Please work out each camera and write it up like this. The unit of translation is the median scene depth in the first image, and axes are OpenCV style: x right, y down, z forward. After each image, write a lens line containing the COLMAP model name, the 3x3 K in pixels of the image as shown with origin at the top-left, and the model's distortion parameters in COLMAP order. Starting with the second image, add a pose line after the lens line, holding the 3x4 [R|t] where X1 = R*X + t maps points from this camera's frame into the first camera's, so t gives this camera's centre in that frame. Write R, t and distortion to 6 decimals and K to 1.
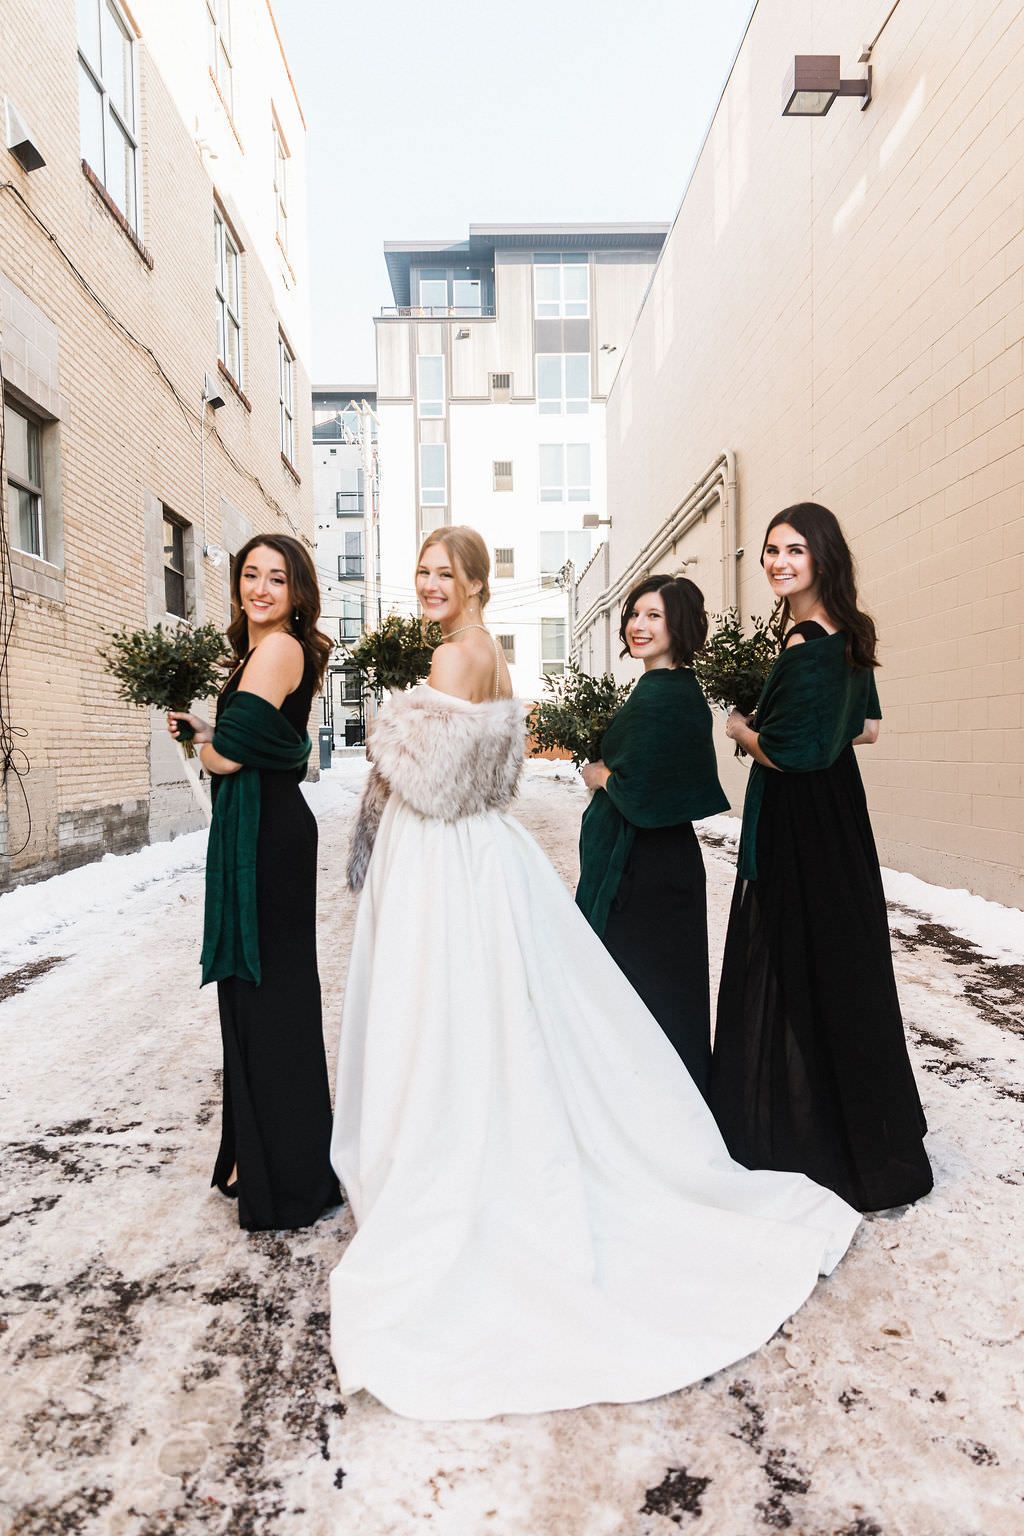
lens RADIAL K [[1075.6, 0, 520.3], [0, 1075.6, 792.2], [0, 0, 1]] dist [0.021407, -0.003143]
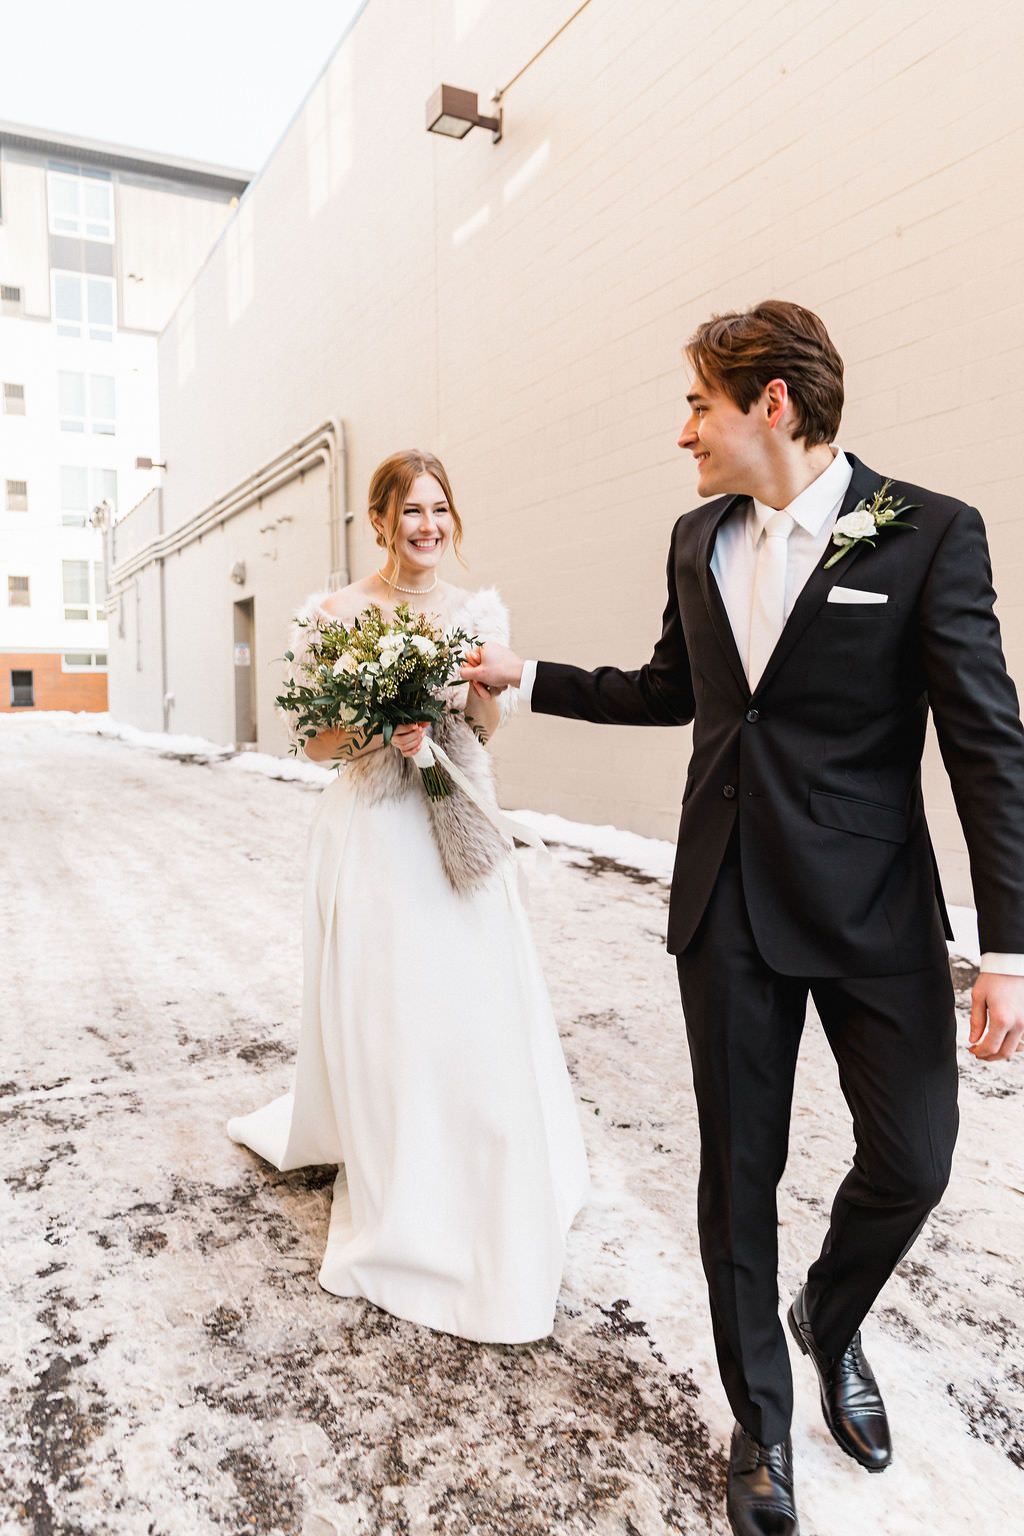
lens RADIAL K [[1095.9, 0, 512.6], [0, 1095.9, 748.2], [0, 0, 1]] dist [0.004919, 0.004406]
pose [[0.904642, -0.009672, 0.426063, -0.154594], [0.009114, 0.999953, 0.003349, -0.001280], [-0.426075, 0.000854, 0.904687, -0.042147]]
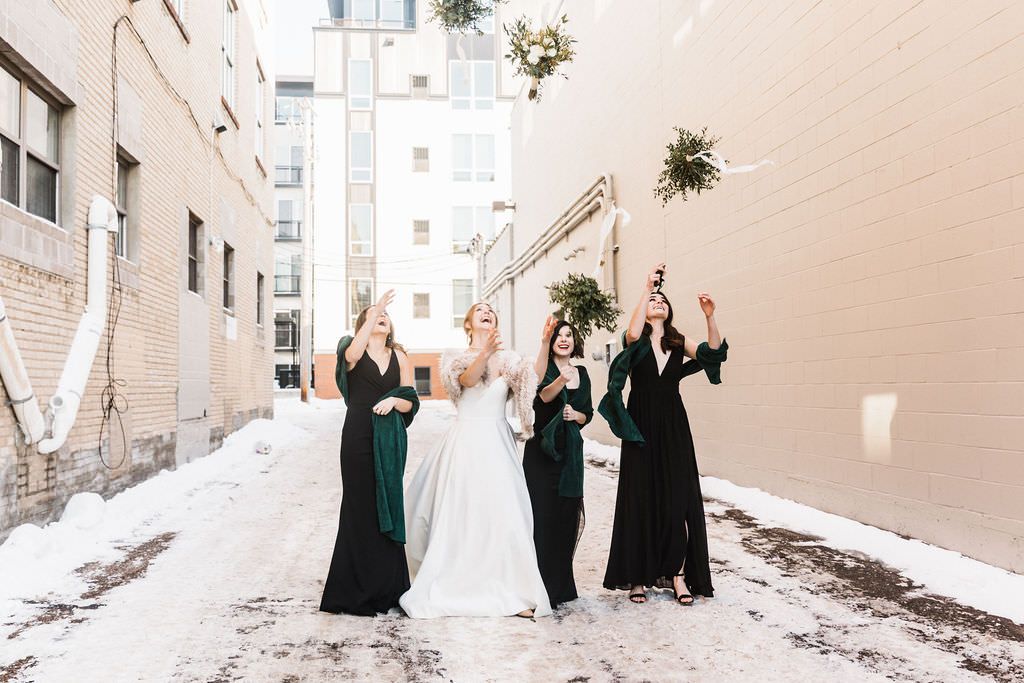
lens RADIAL K [[987.5, 0, 512.2], [0, 987.5, 347.1], [0, 0, 1]] dist [-0.016885, -0.017230]
pose [[0.996090, 0.007550, 0.088021, -0.047337], [-0.000140, 0.996475, -0.083887, 0.005590], [-0.088344, 0.083547, 0.992580, -0.288761]]
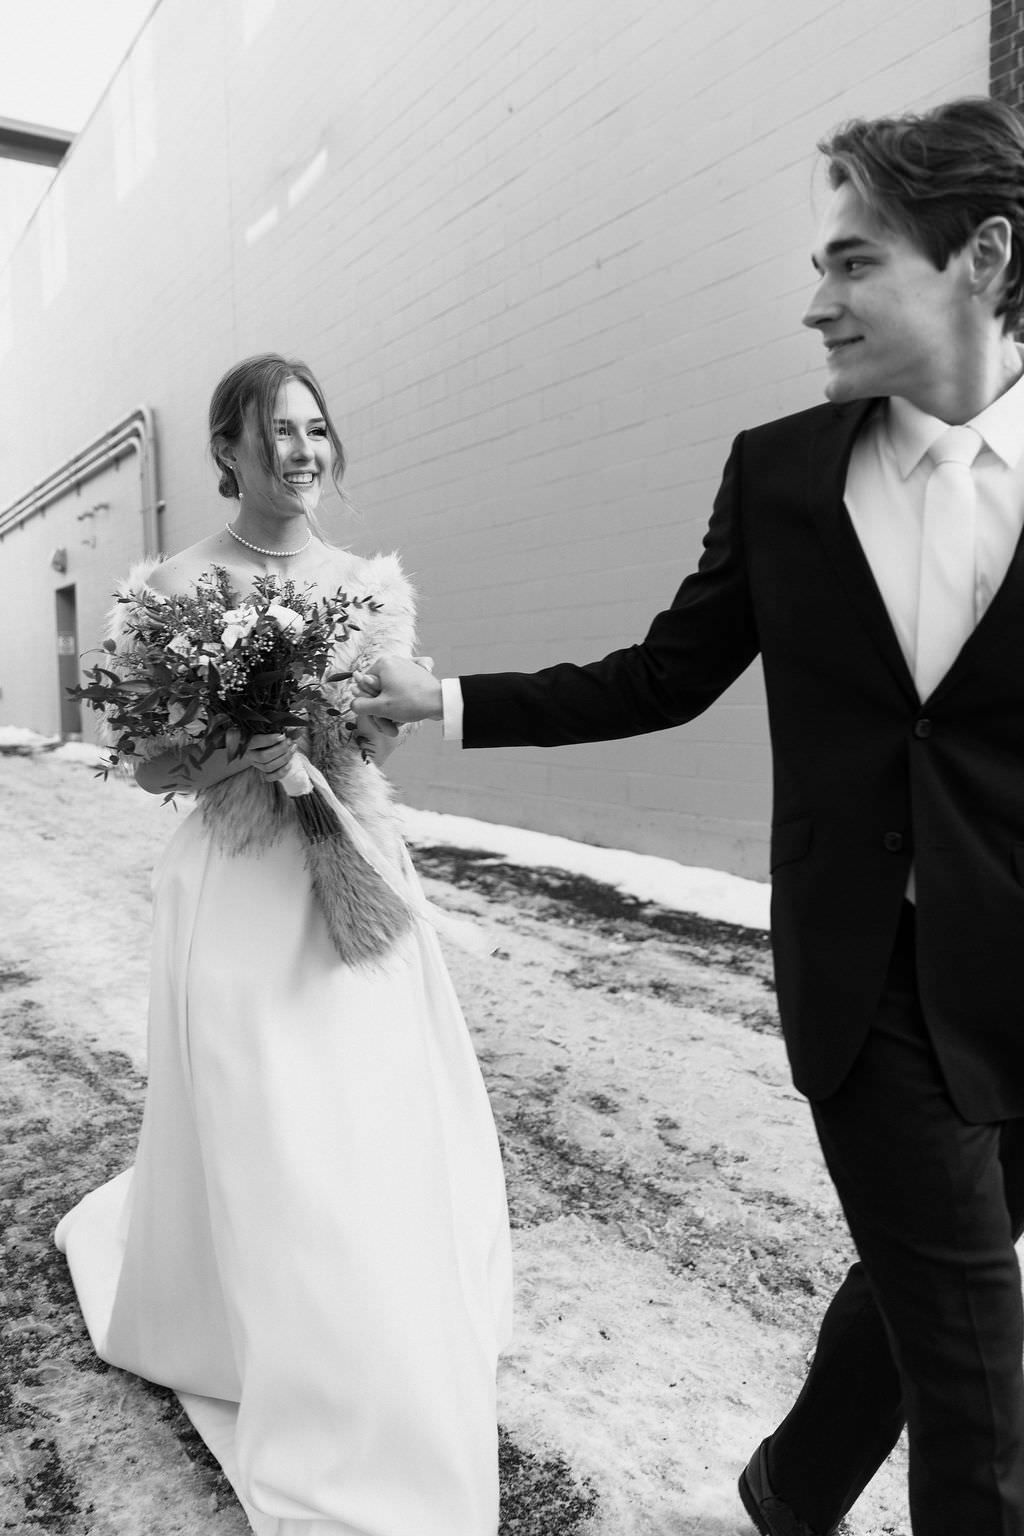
lens RADIAL K [[1147.4, 0, 465.7], [0, 1147.4, 763.1], [0, 0, 1]] dist [0.002187, 0.000985]
pose [[0.872220, -0.033989, 0.487931, -0.131742], [0.024286, 0.999362, 0.026201, 0.008681], [-0.488510, -0.011003, 0.872489, -0.180676]]
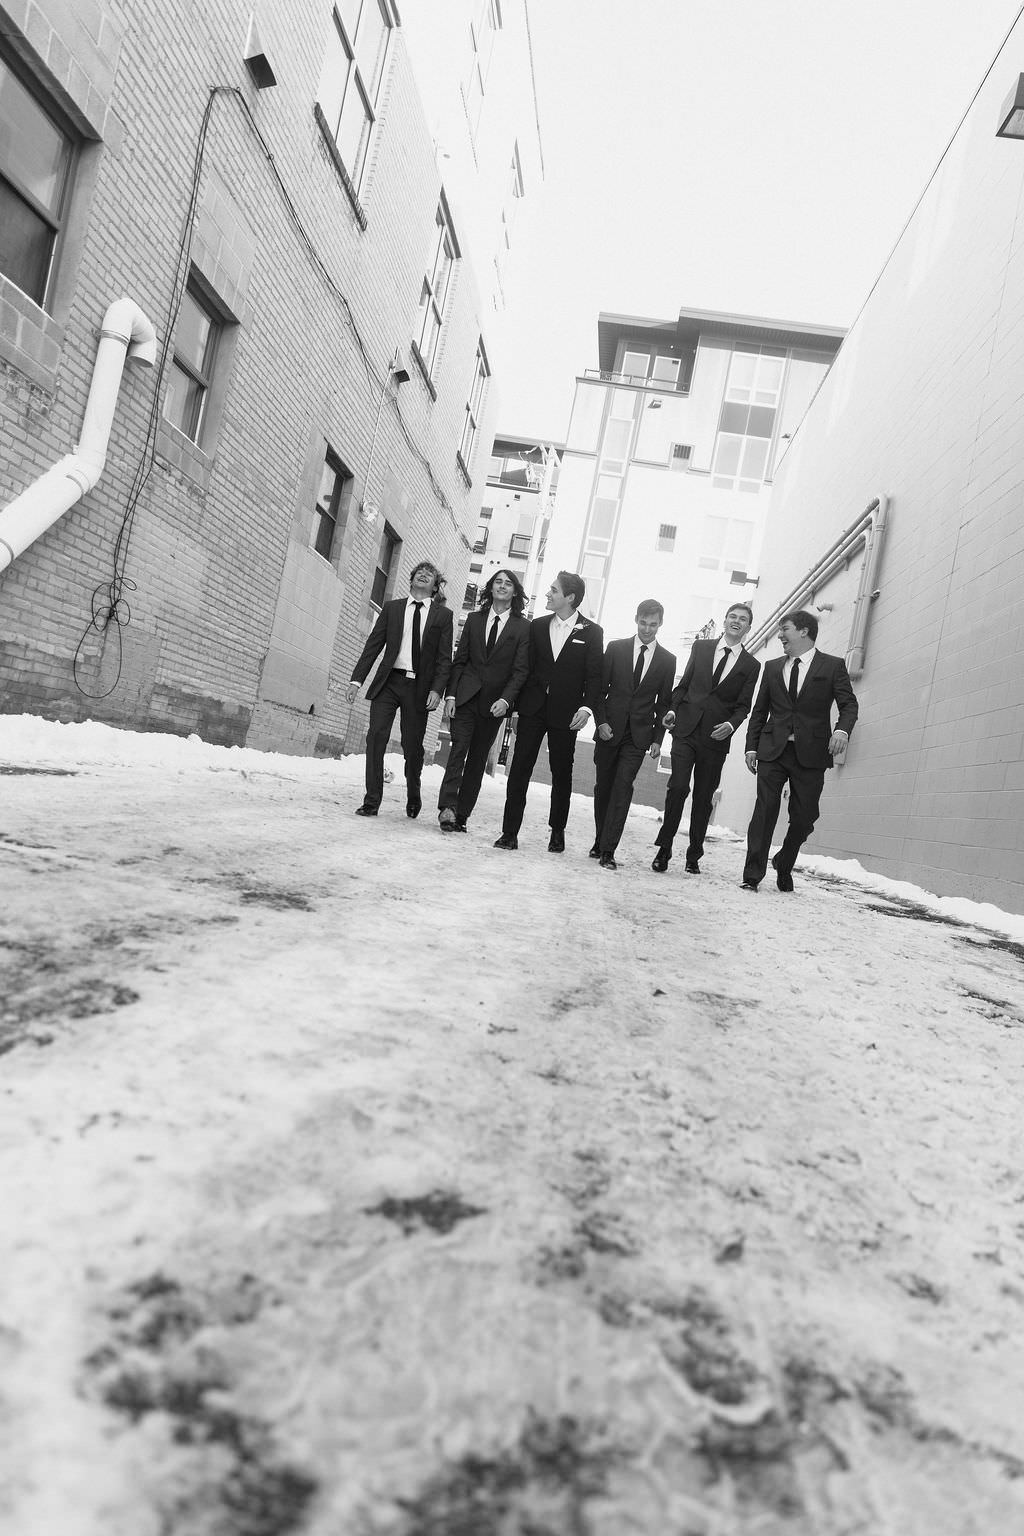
lens RADIAL K [[1012.4, 0, 519.6], [0, 1012.4, 773.6], [0, 0, 1]] dist [0.015252, -0.000586]
pose [[0.973453, 0.194081, -0.121334, 0.042885], [-0.201867, 0.977842, -0.055448, 0.080669], [0.107884, 0.078469, 0.991062, 0.074737]]
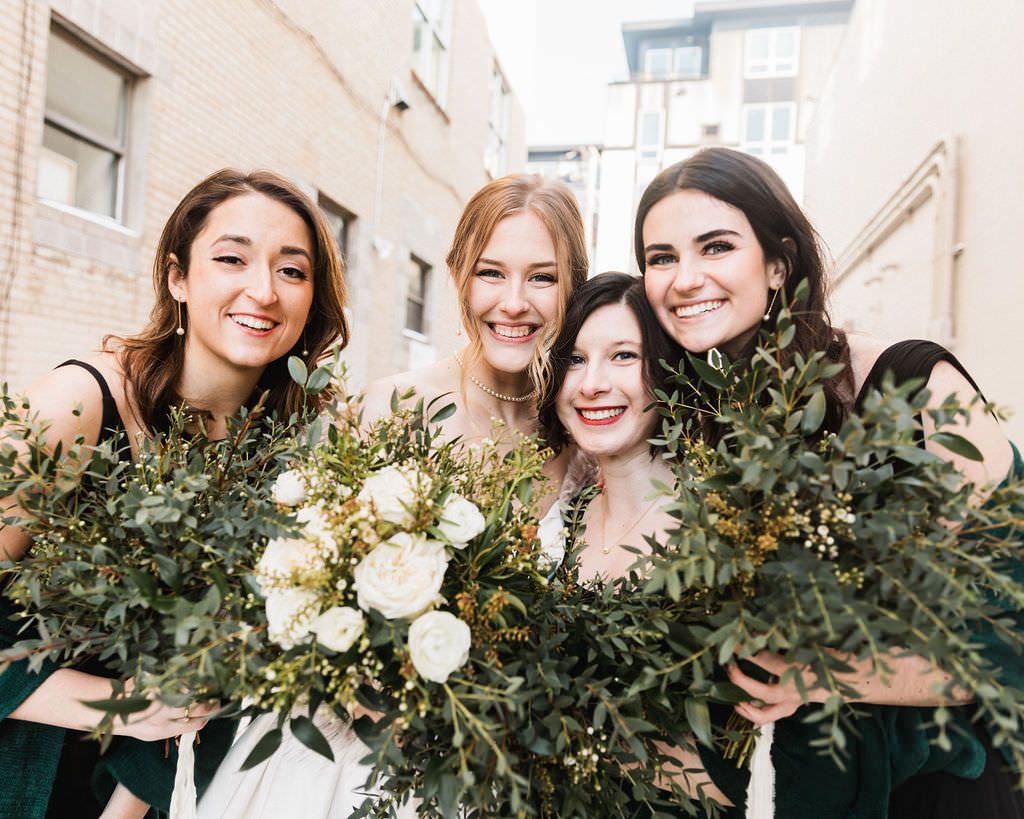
lens RADIAL K [[829.2, 0, 467.5], [0, 829.2, 410.7], [0, 0, 1]] dist [-0.000615, 0.002308]
pose [[0.954979, 0.067946, -0.288786, 0.046409], [-0.085671, 0.995109, -0.049173, -0.046903], [0.284033, 0.071699, 0.956130, 0.397999]]
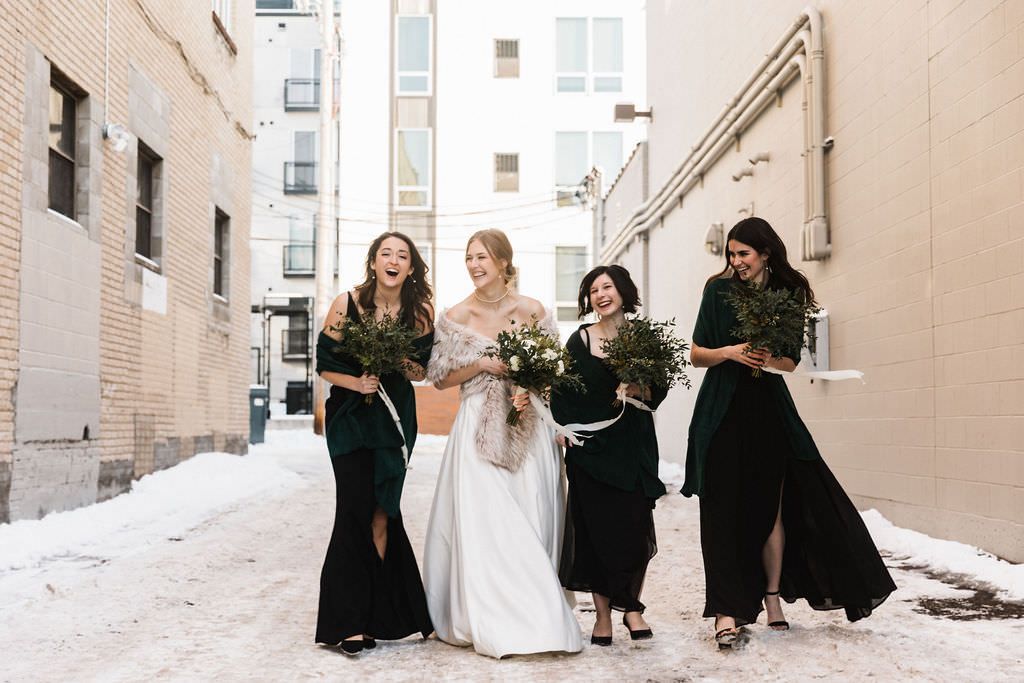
lens RADIAL K [[1464.1, 0, 512.0], [0, 1464.1, 341.5], [0, 0, 1]] dist [0.020709, -0.006819]
pose [[0.999843, 0.015419, -0.008680, -0.002703], [-0.016210, 0.994852, -0.100031, 0.023003], [0.007093, 0.100156, 0.994946, 0.020589]]
